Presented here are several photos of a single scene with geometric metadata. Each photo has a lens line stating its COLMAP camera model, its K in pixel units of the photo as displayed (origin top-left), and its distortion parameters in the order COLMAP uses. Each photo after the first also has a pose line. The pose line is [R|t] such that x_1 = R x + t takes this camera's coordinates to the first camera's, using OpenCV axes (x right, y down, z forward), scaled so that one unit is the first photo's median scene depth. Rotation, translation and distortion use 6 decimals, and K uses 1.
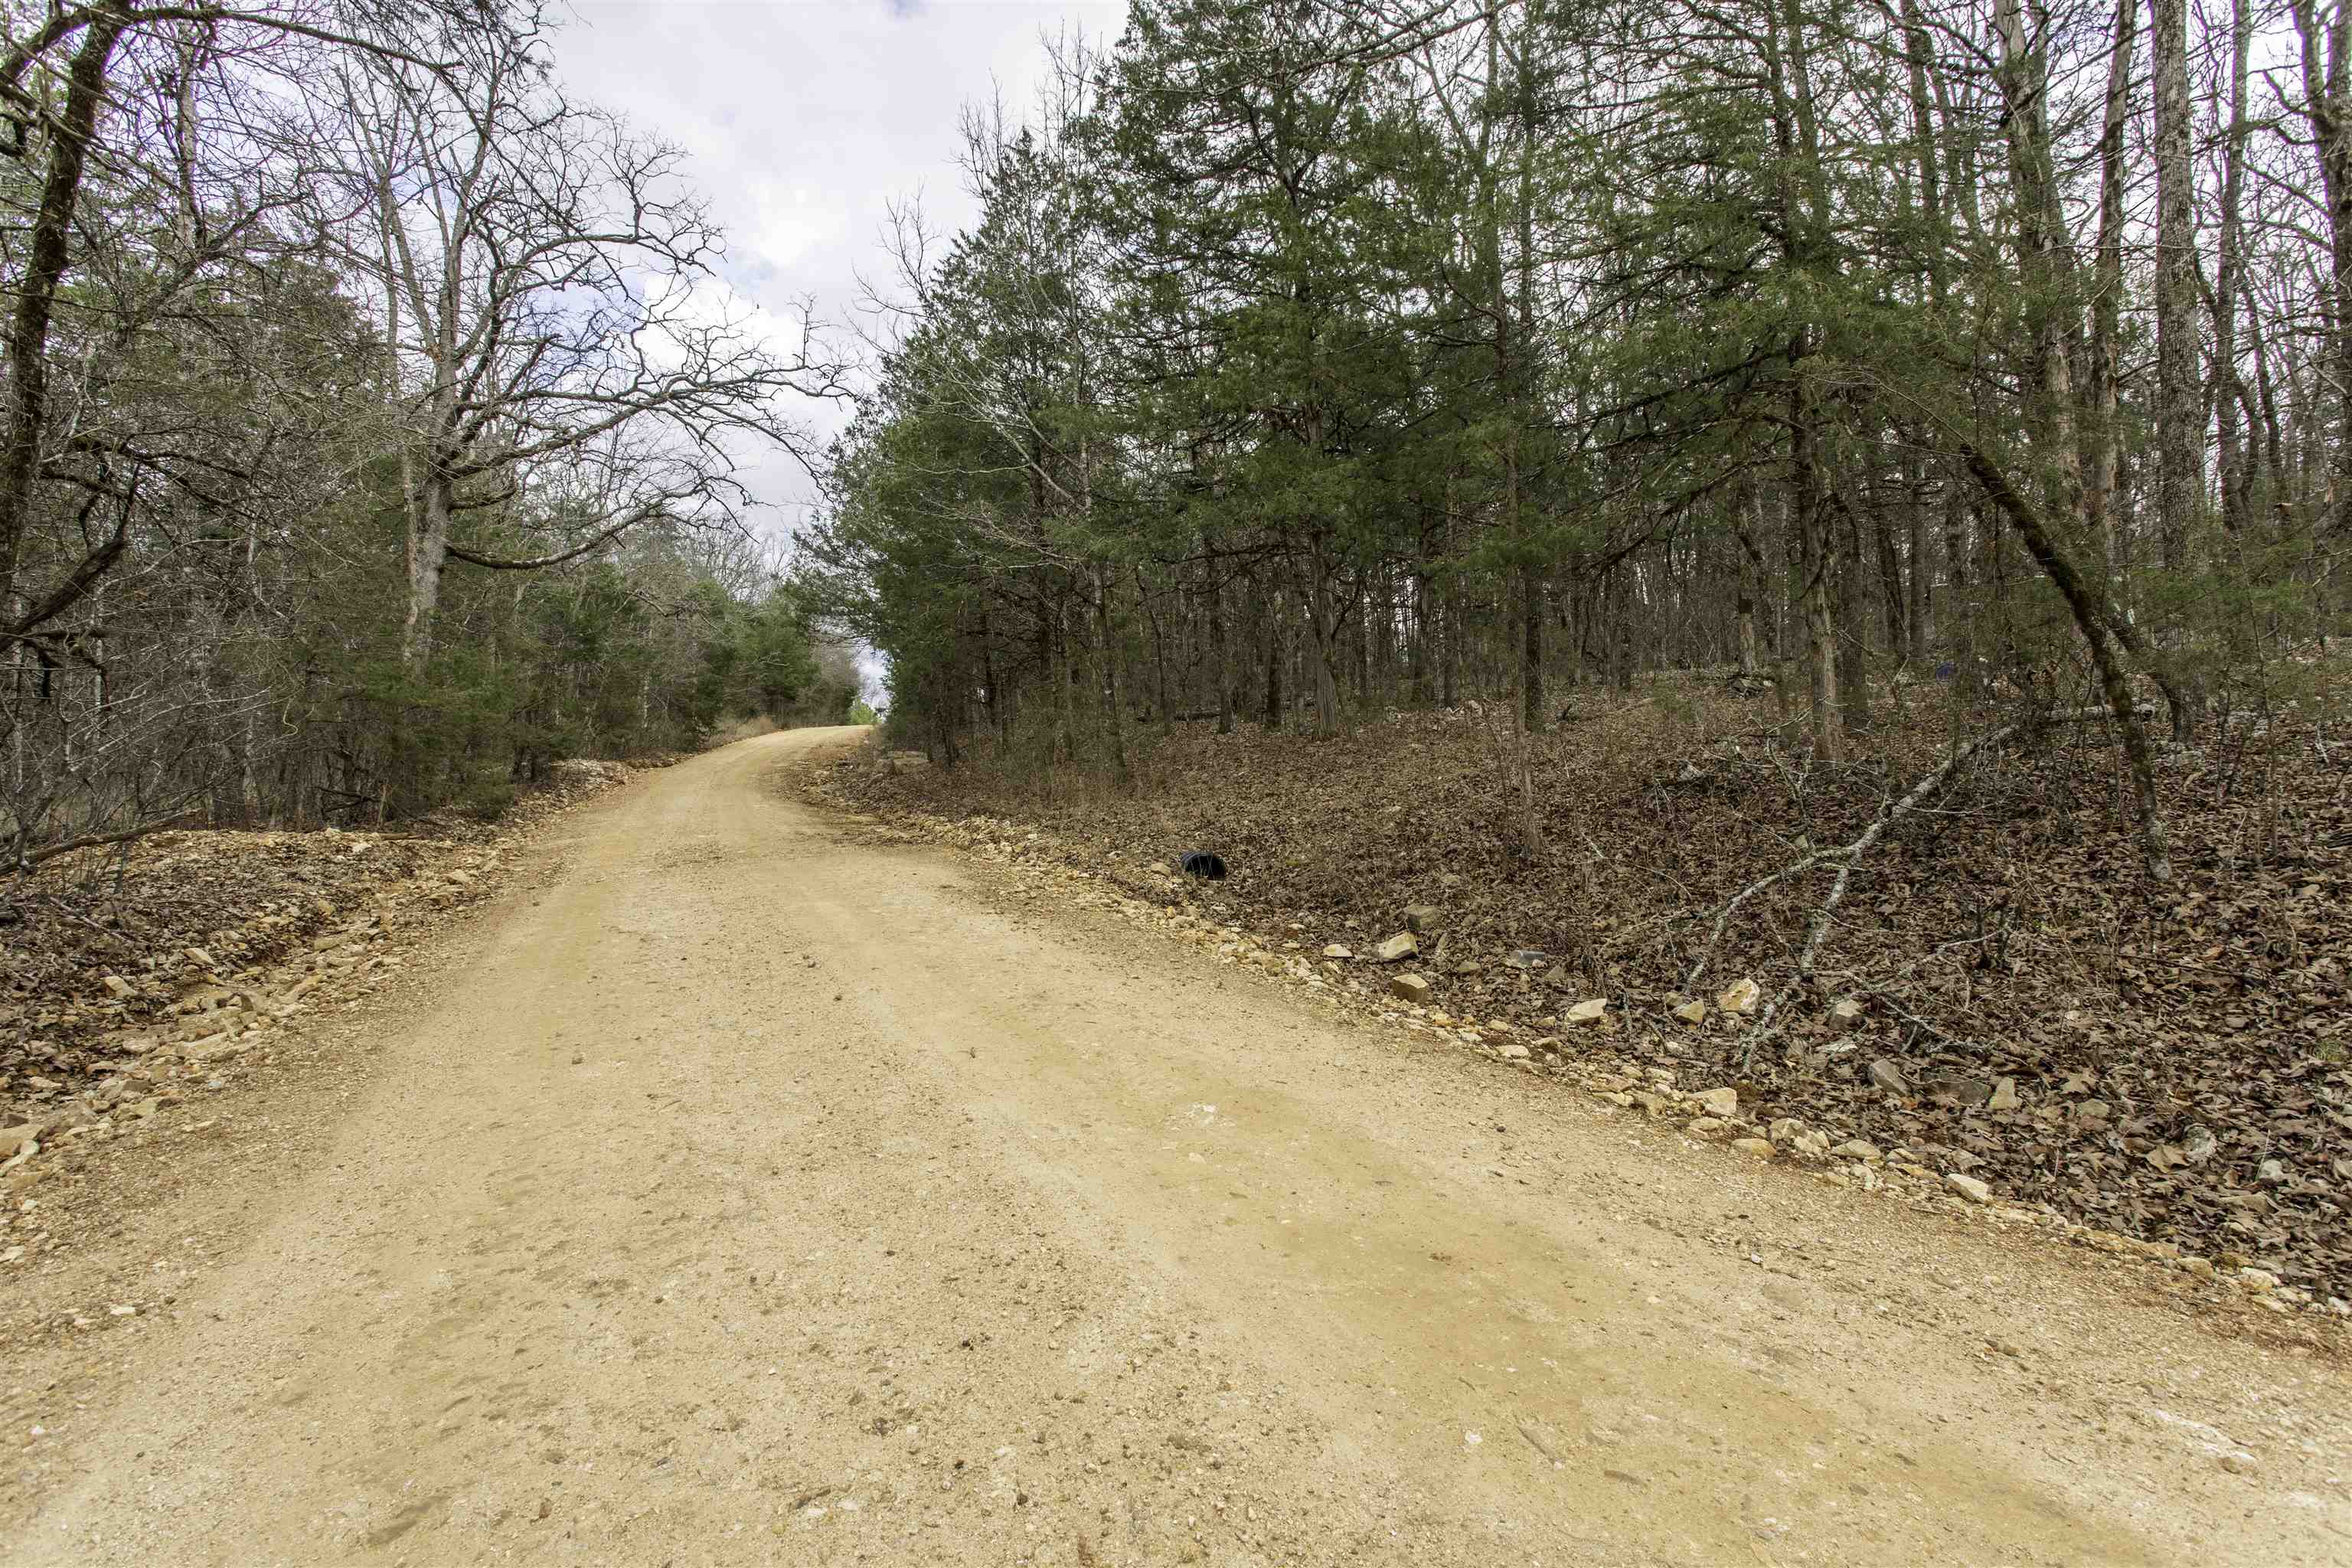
lens RADIAL K [[1124.8, 0, 1168.3], [0, 1124.8, 780.2], [0, 0, 1]] dist [0.000937, -0.000028]
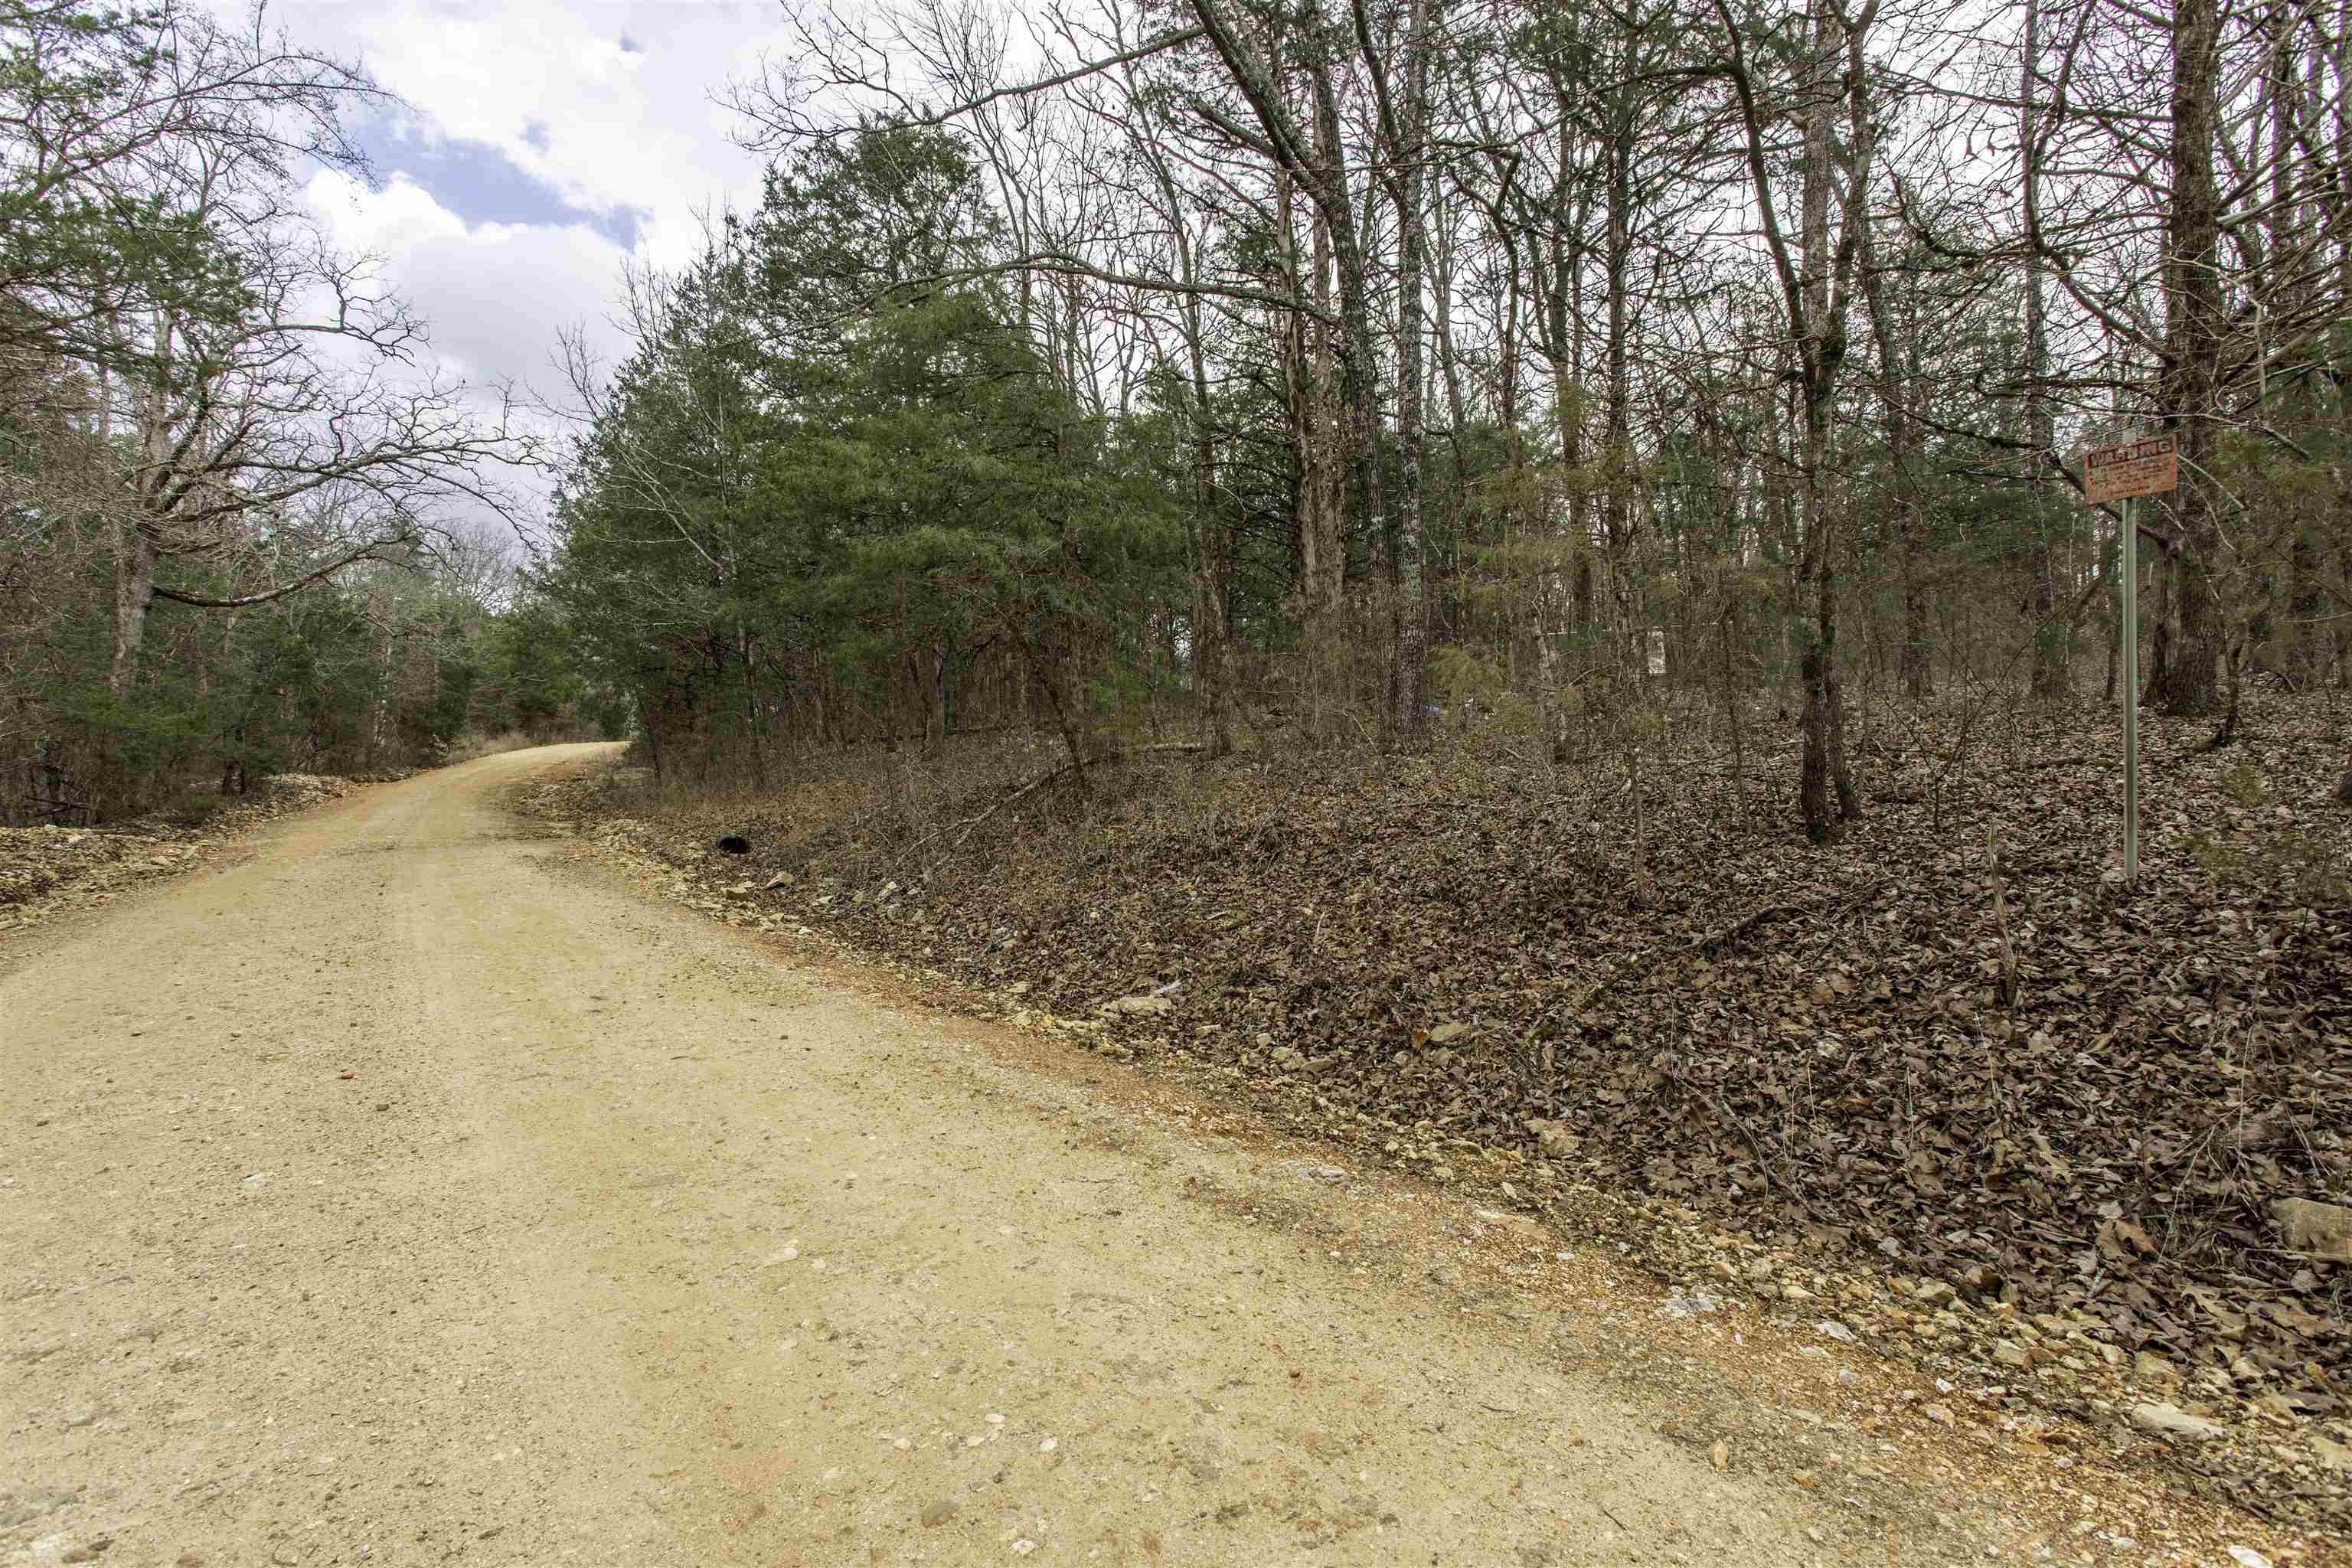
lens RADIAL K [[1124.8, 0, 1184.5], [0, 1124.8, 784.1], [0, 0, 1]] dist [0.000937, -0.000028]
pose [[0.985407, 0.000630, 0.170213, 0.185353], [0.001477, 0.999924, -0.012256, 0.007636], [-0.170208, 0.012329, 0.985331, -0.286212]]
